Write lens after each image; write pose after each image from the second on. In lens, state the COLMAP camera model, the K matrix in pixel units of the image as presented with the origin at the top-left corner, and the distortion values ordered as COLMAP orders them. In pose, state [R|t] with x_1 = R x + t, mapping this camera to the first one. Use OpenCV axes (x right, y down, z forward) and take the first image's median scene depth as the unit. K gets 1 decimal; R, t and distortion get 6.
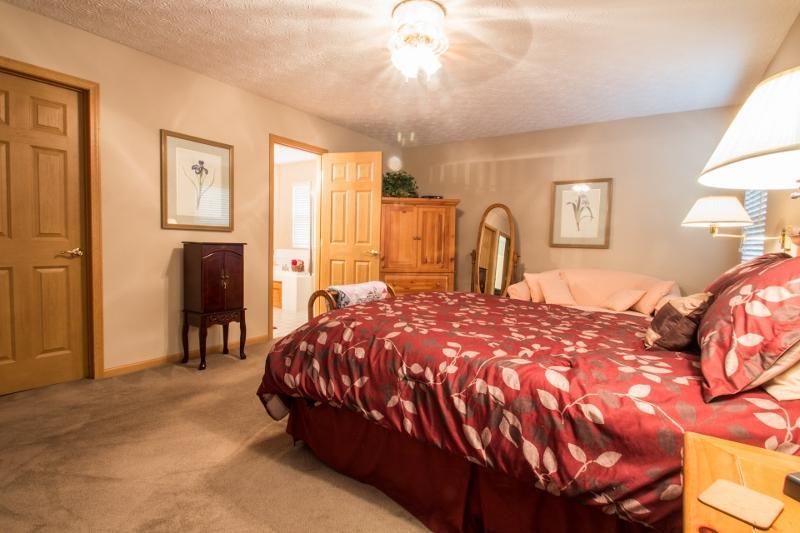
lens RADIAL K [[401.3, 0, 401.7], [0, 401.3, 269.1], [0, 0, 1]] dist [-0.002660, -0.001205]
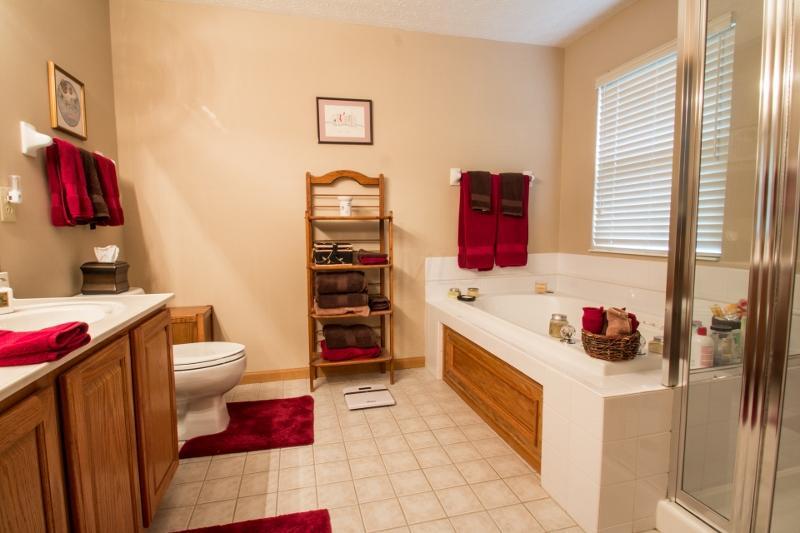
lens RADIAL K [[401.3, 0, 401.7], [0, 401.3, 269.1], [0, 0, 1]] dist [-0.002660, -0.001205]
pose [[0.757703, 0.031003, -0.651863, -0.194474], [-0.015435, 0.999443, 0.029592, -0.053600], [0.652417, -0.012361, 0.757759, 0.721756]]
